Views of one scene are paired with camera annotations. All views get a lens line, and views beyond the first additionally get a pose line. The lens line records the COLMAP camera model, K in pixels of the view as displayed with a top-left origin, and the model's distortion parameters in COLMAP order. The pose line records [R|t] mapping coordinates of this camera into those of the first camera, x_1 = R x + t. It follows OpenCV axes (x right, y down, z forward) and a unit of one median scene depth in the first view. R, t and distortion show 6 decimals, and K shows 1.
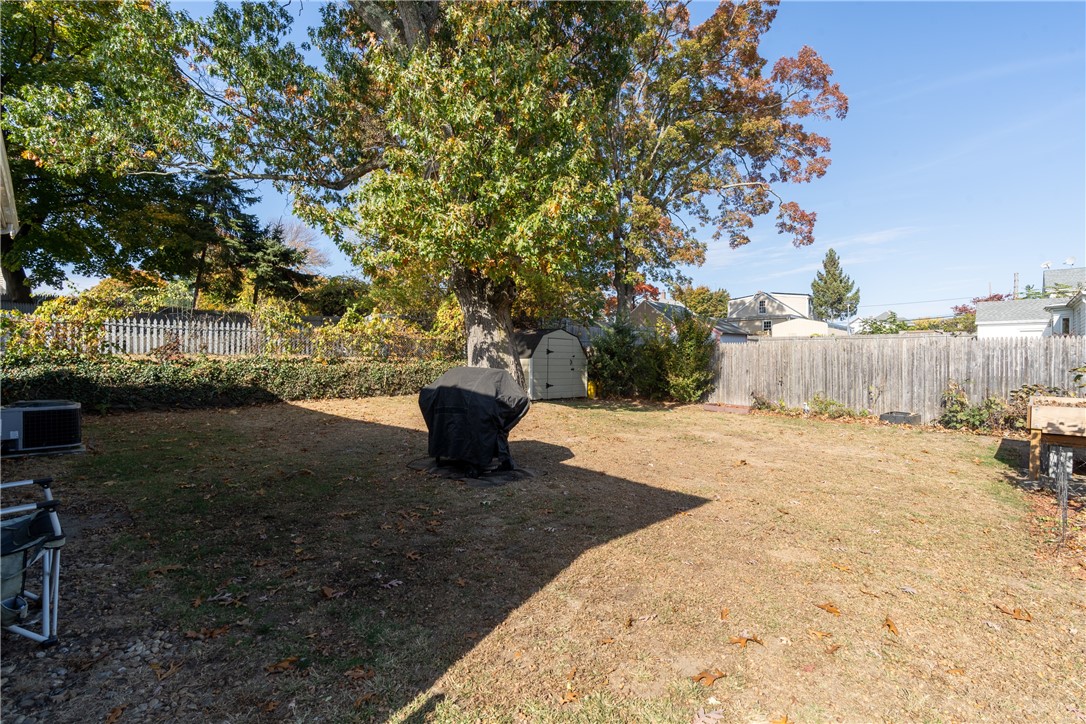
lens RADIAL K [[494.6, 0, 542.8], [0, 494.6, 358.5], [0, 0, 1]] dist [-0.008892, 0.002080]
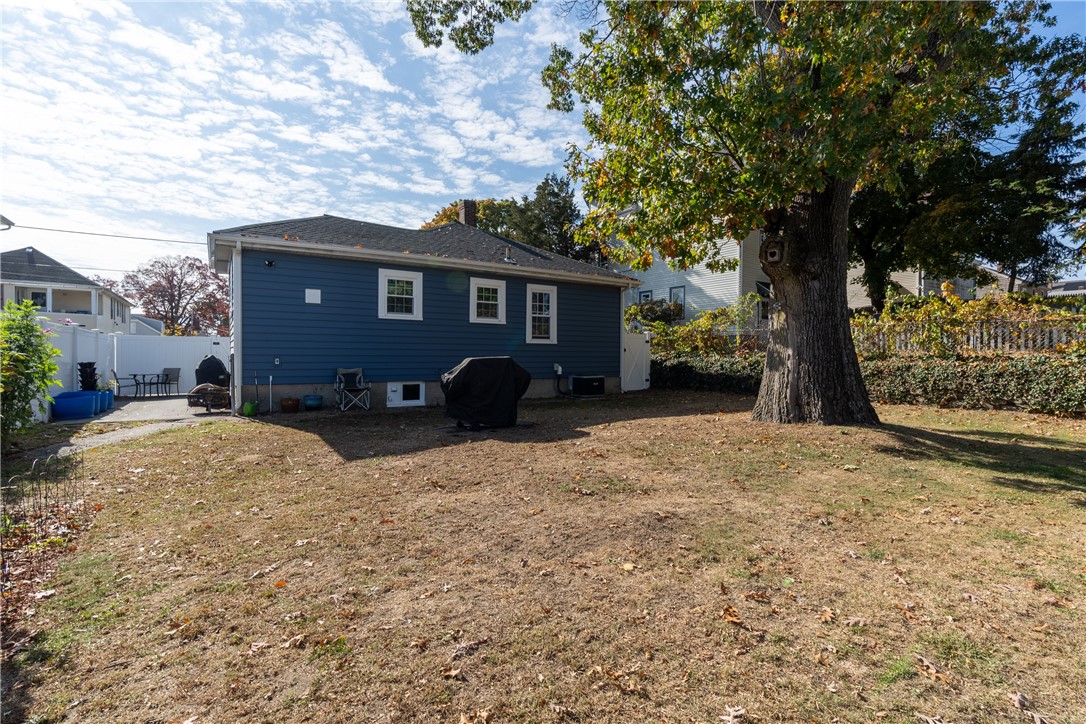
lens RADIAL K [[494.6, 0, 543.0], [0, 494.6, 358.8], [0, 0, 1]] dist [-0.008892, 0.002080]
pose [[-0.226299, 0.004923, -0.974045, 0.512389], [-0.002908, 0.999979, 0.005729, 0.004828], [0.974054, 0.004129, -0.226280, 0.617314]]
